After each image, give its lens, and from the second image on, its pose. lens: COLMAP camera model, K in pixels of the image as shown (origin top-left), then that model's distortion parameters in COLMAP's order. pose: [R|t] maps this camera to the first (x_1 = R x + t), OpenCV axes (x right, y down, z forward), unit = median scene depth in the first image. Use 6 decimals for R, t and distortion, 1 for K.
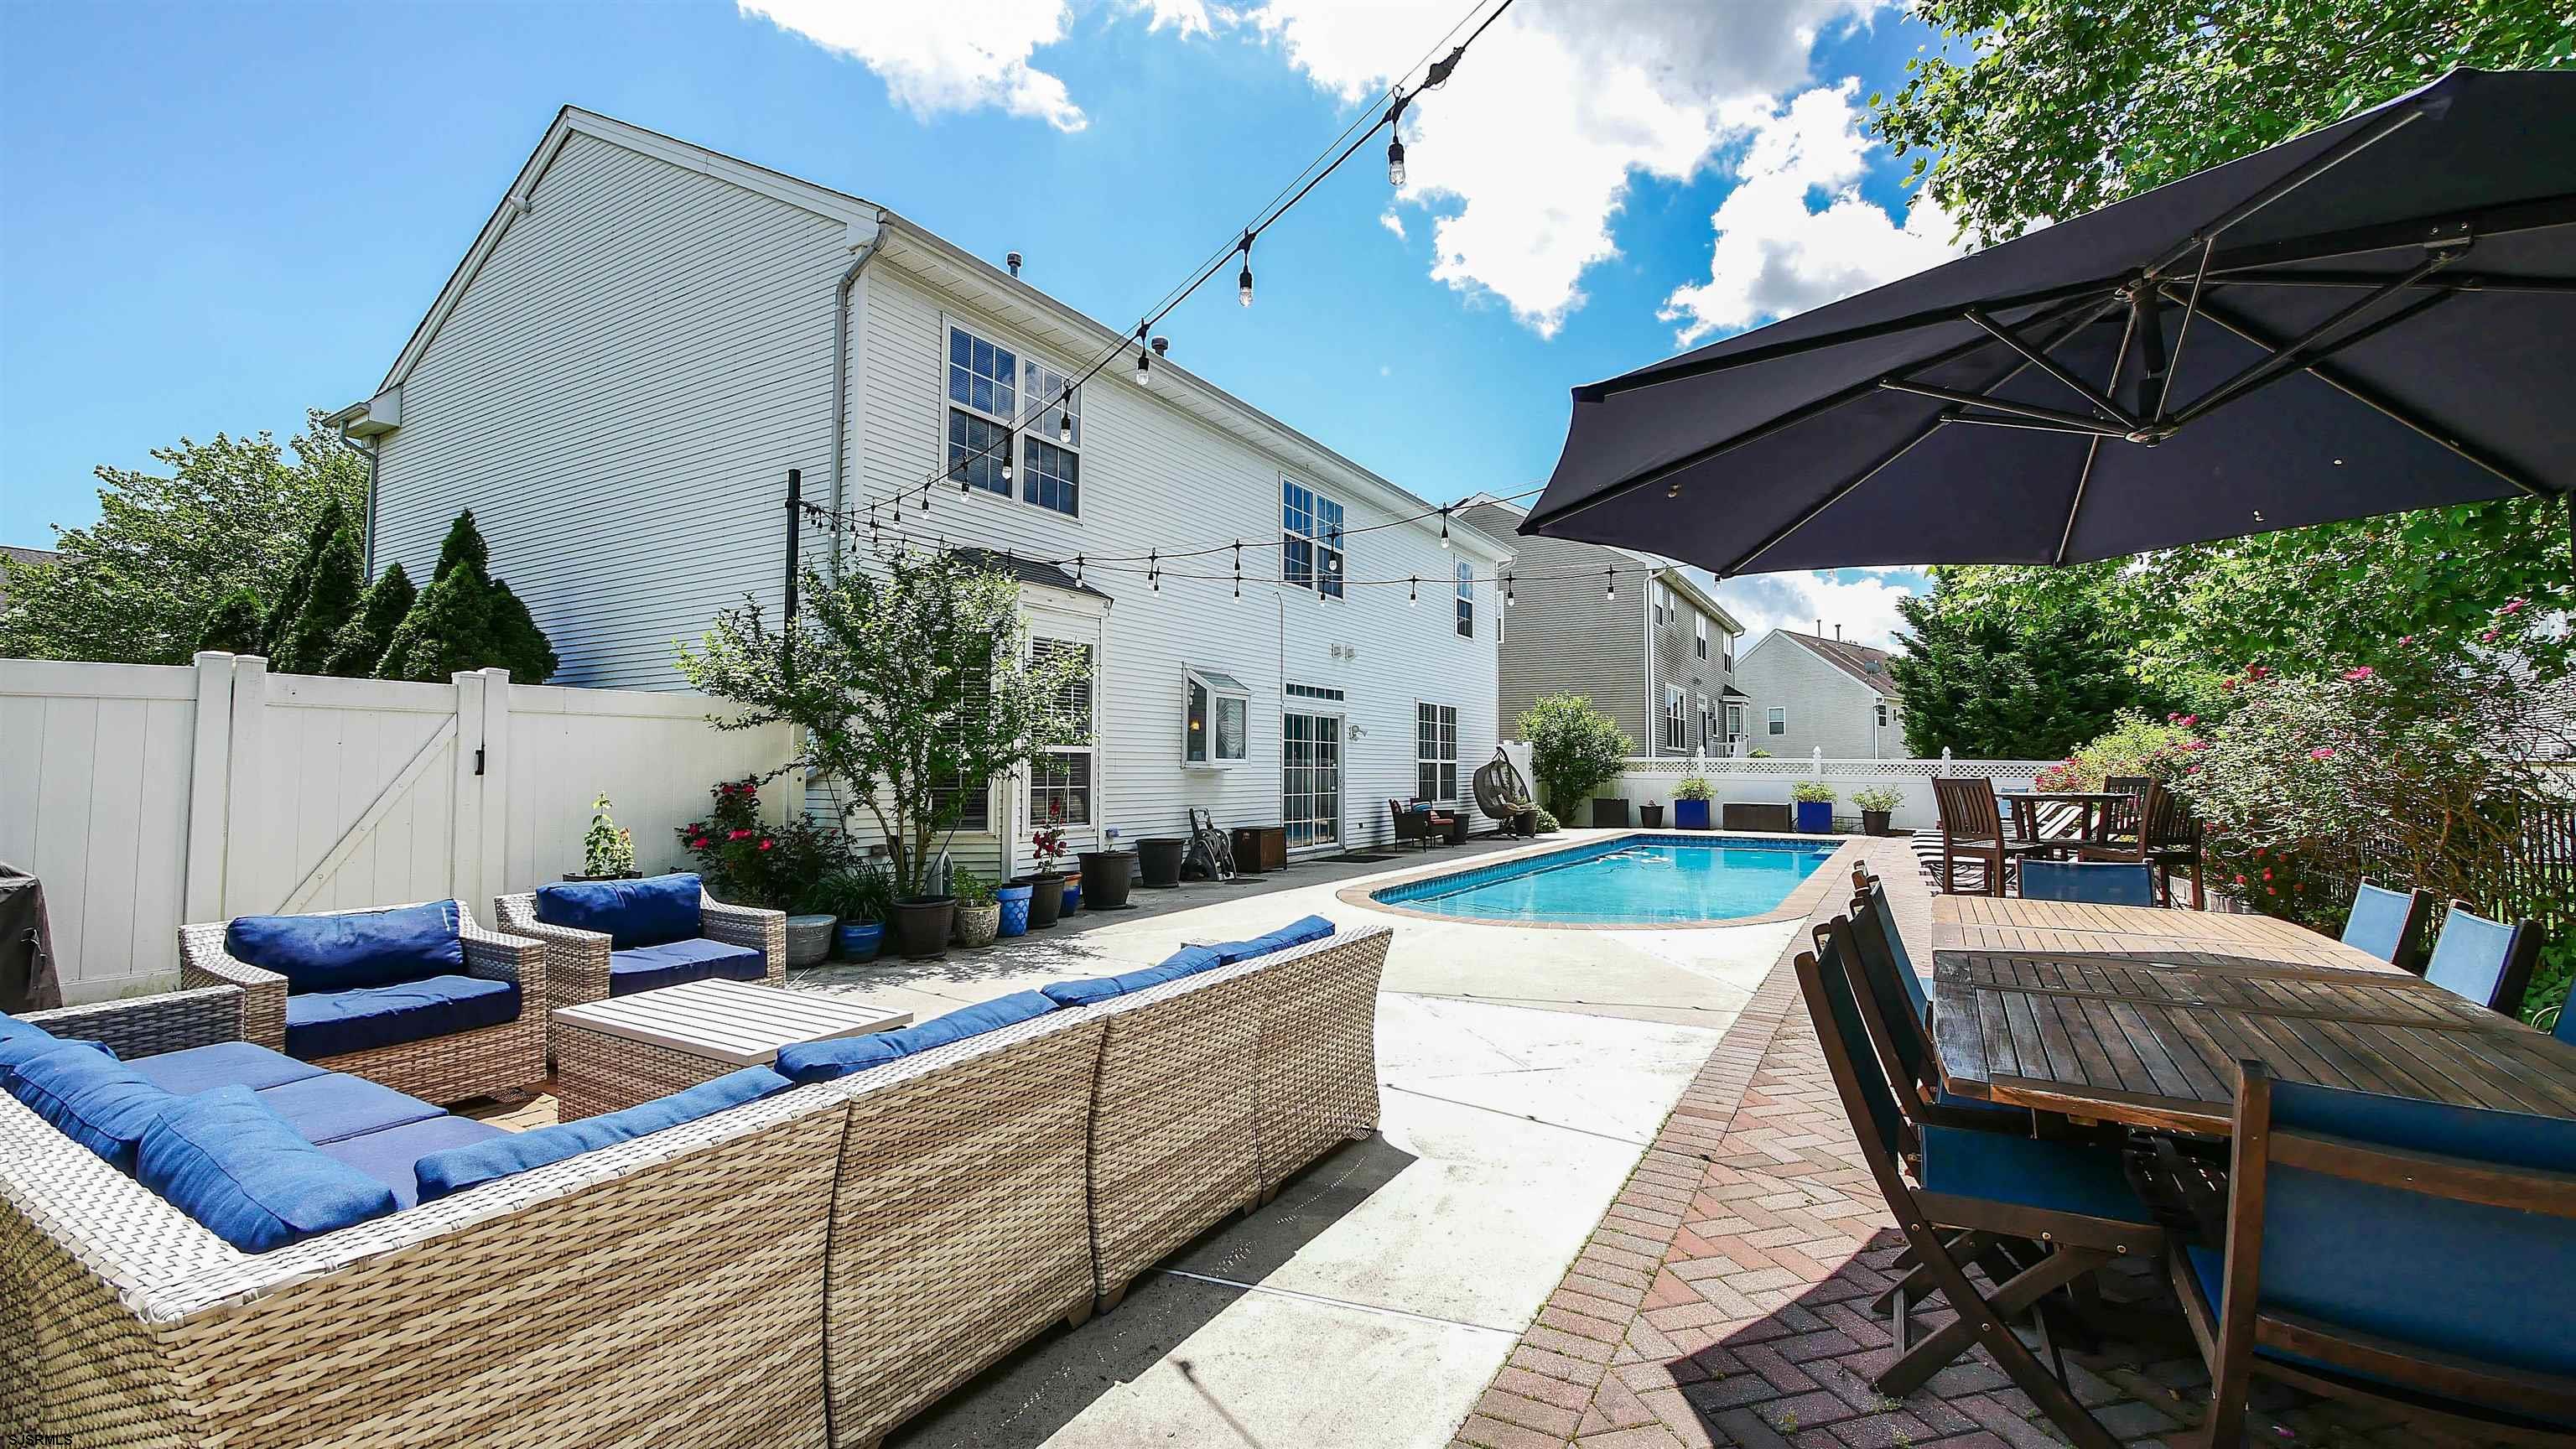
lens RADIAL K [[1065.3, 0, 1294.4], [0, 1065.3, 721.0], [0, 0, 1]] dist [-0.006184, 0.000288]
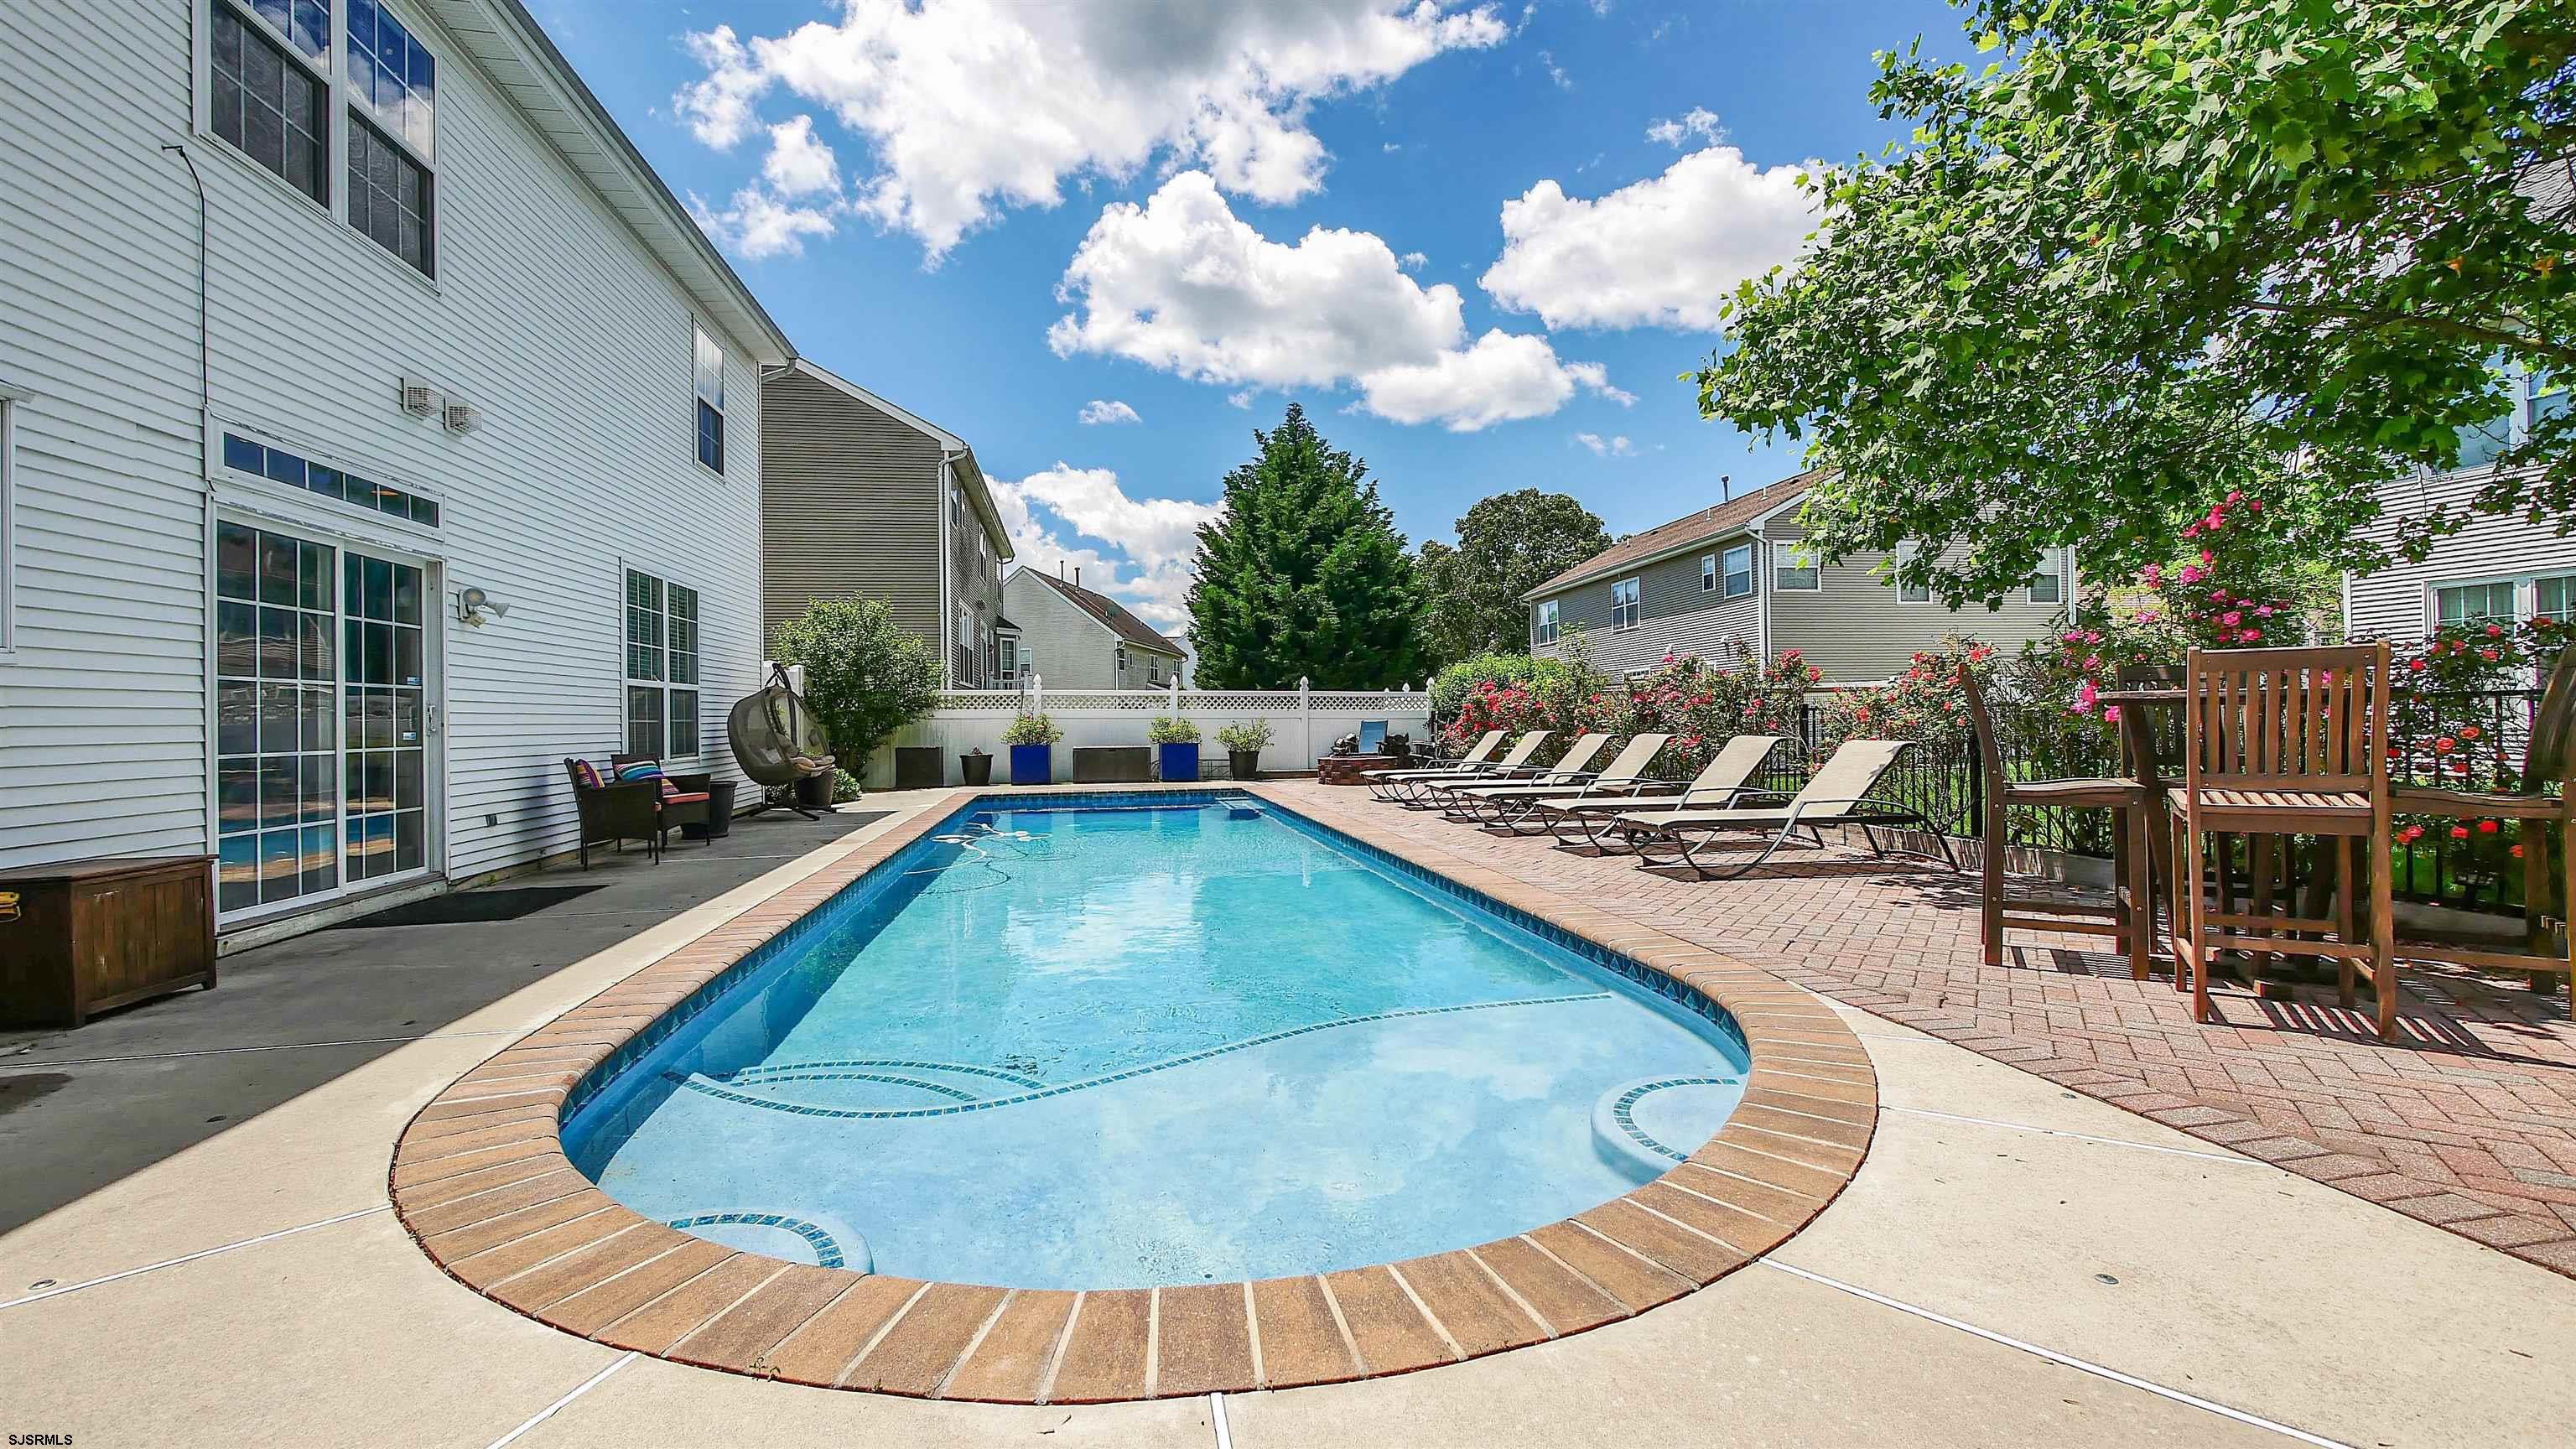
lens RADIAL K [[1065.3, 0, 1286.2], [0, 1065.3, 705.8], [0, 0, 1]] dist [-0.006184, 0.000288]
pose [[0.755508, -0.006721, 0.655105, 0.019207], [-0.014569, 0.999528, 0.027057, 0.027431], [-0.654977, -0.029986, 0.755054, 0.366493]]
